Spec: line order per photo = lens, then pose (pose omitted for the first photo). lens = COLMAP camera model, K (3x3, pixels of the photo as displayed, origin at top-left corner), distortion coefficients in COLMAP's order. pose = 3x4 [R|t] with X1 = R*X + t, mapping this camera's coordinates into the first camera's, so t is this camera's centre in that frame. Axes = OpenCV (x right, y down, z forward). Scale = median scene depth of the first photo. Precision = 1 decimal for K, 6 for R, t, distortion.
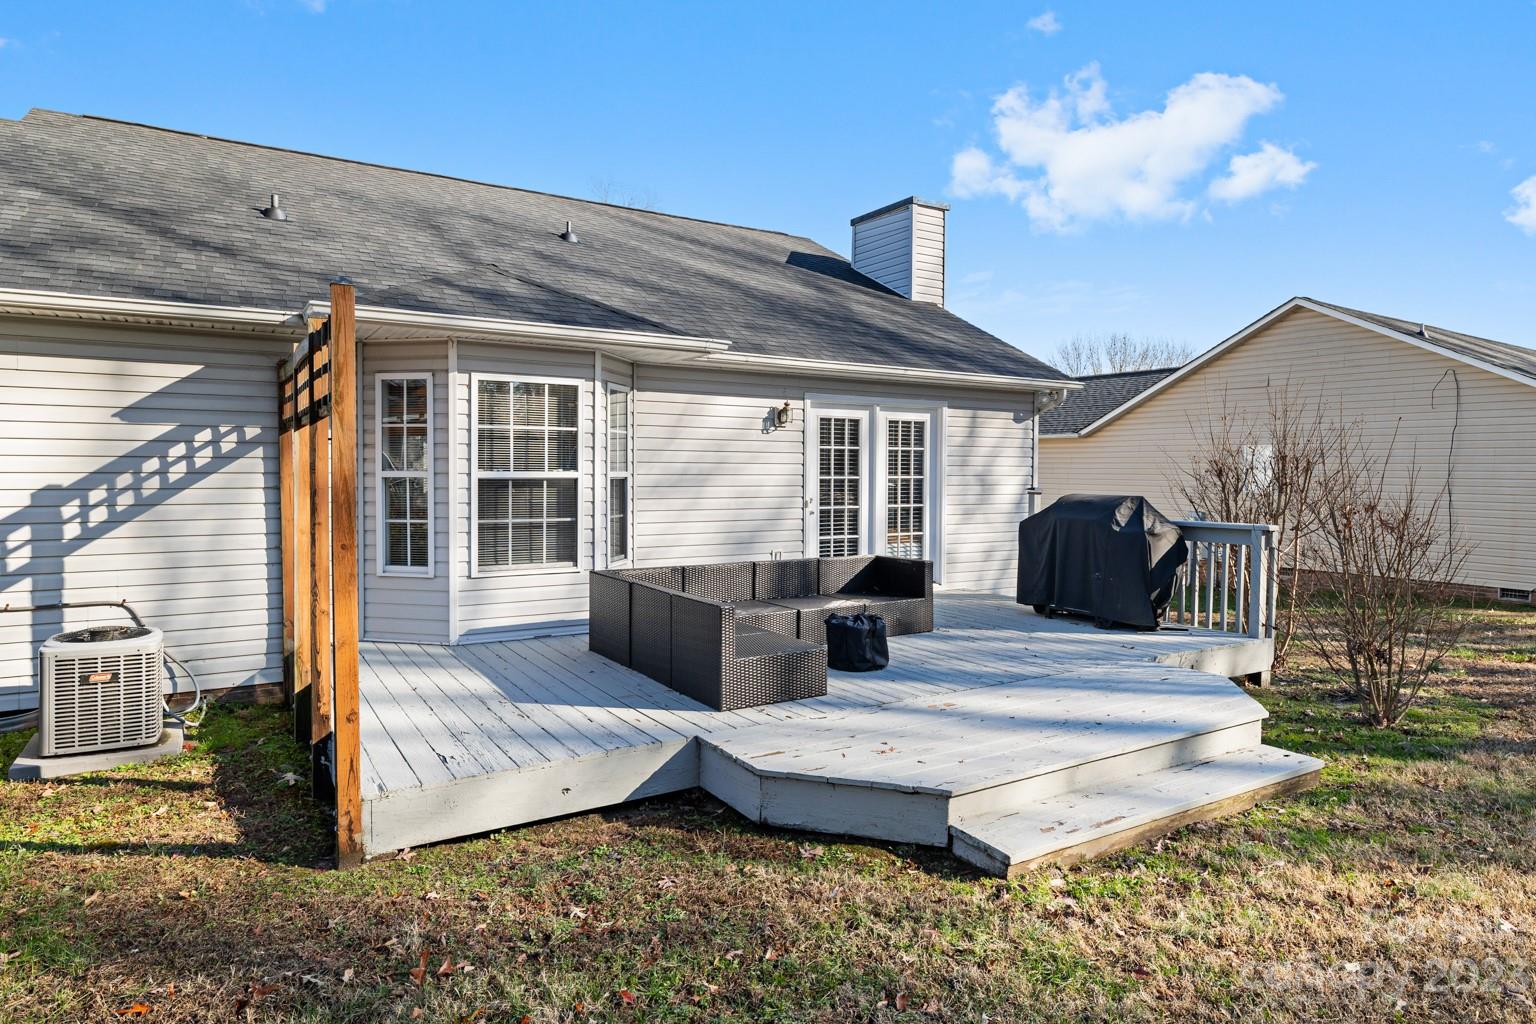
lens RADIAL K [[907.5, 0, 774.1], [0, 907.5, 496.7], [0, 0, 1]] dist [-0.002188, 0.004097]
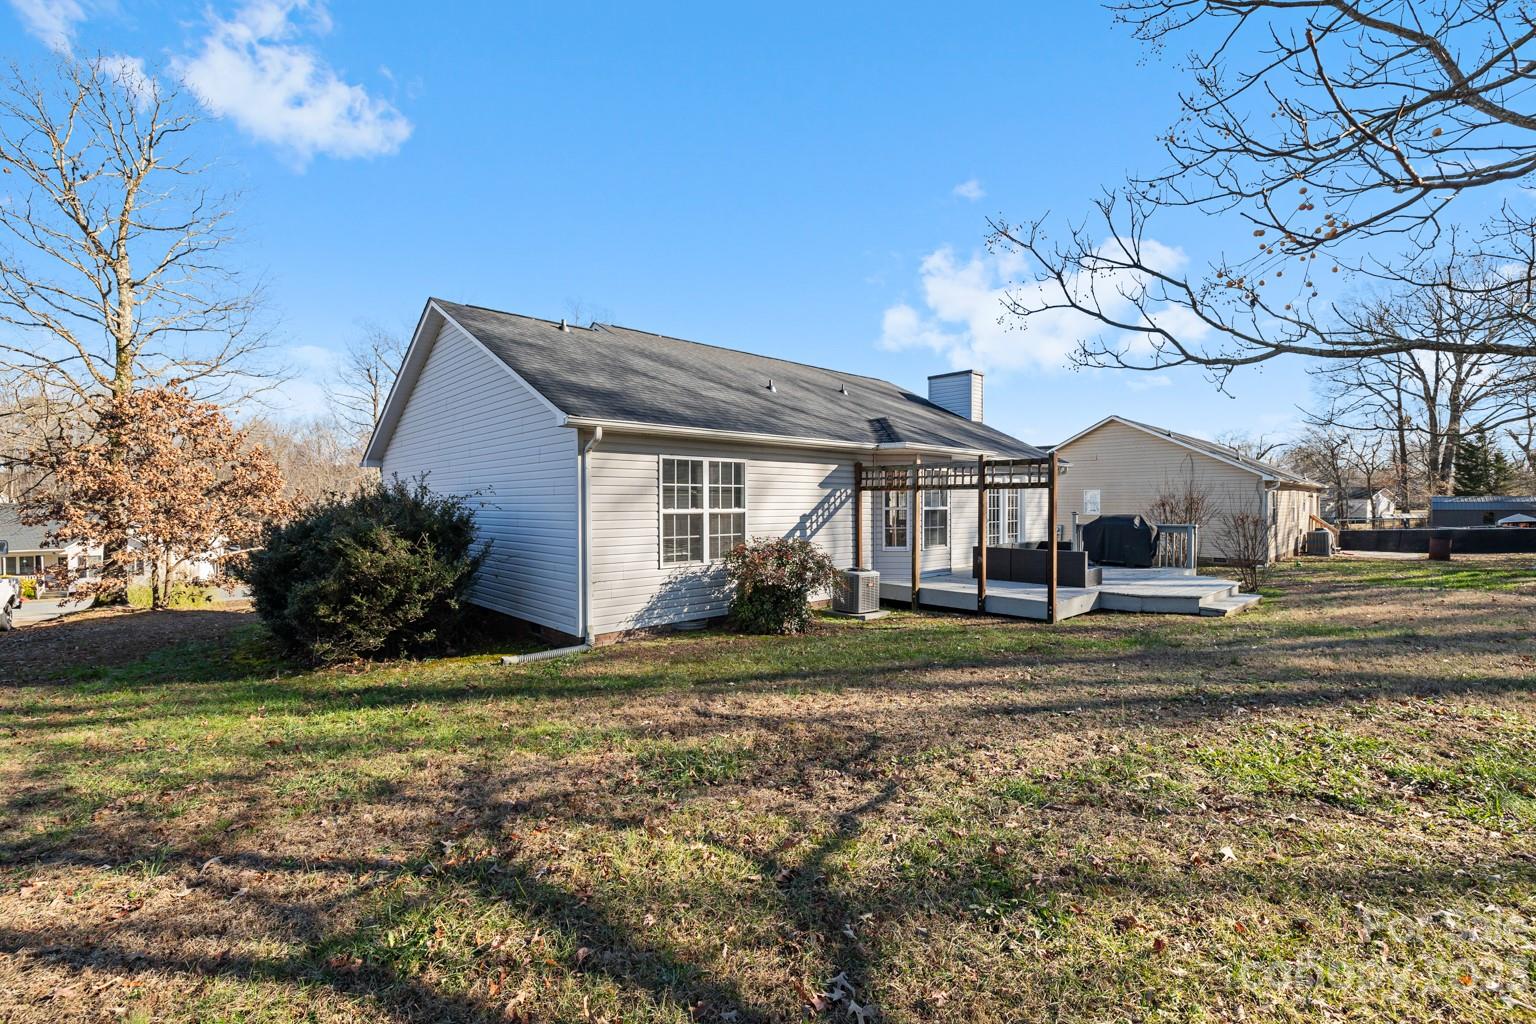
lens RADIAL K [[660.6, 0, 760.6], [0, 660.6, 522.5], [0, 0, 1]] dist [0.002121, -0.000435]
pose [[0.983283, -0.016218, 0.181362, -0.991197], [0.017295, 0.999841, -0.004359, 0.012832], [-0.181263, 0.007423, 0.983407, -0.611712]]
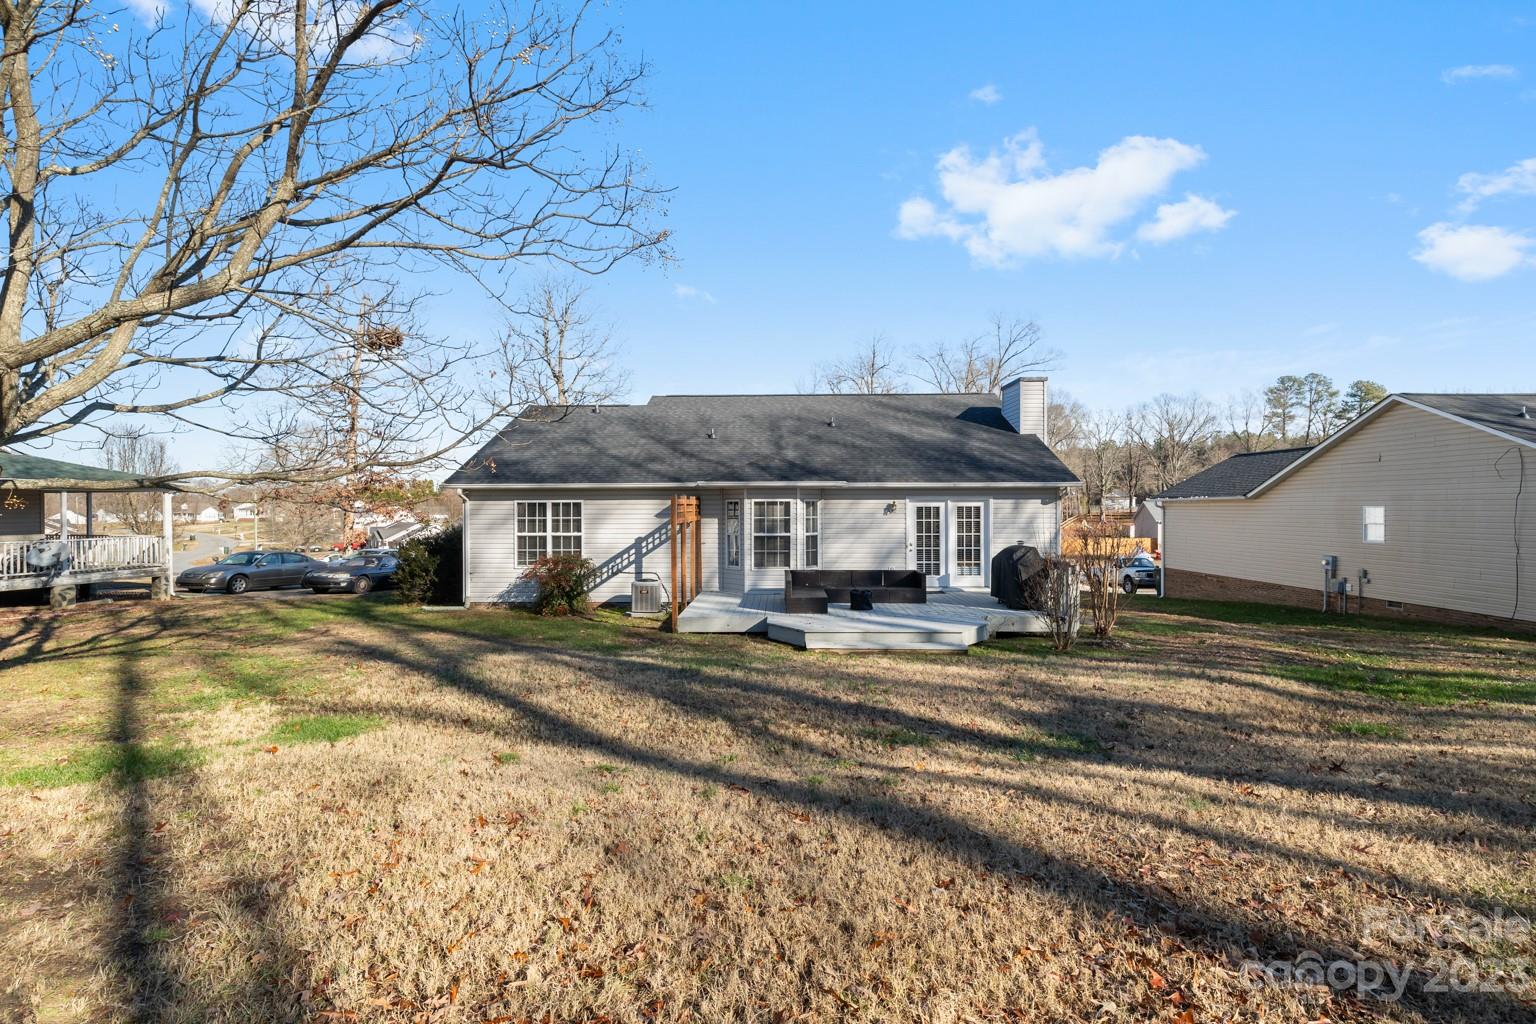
lens RADIAL K [[660.6, 0, 766.0], [0, 660.6, 517.5], [0, 0, 1]] dist [0.002121, -0.000435]
pose [[0.836844, -0.000608, -0.547441, 0.772937], [-0.009456, 0.999834, -0.015564, -0.041522], [0.547360, 0.018201, 0.836699, -0.660506]]
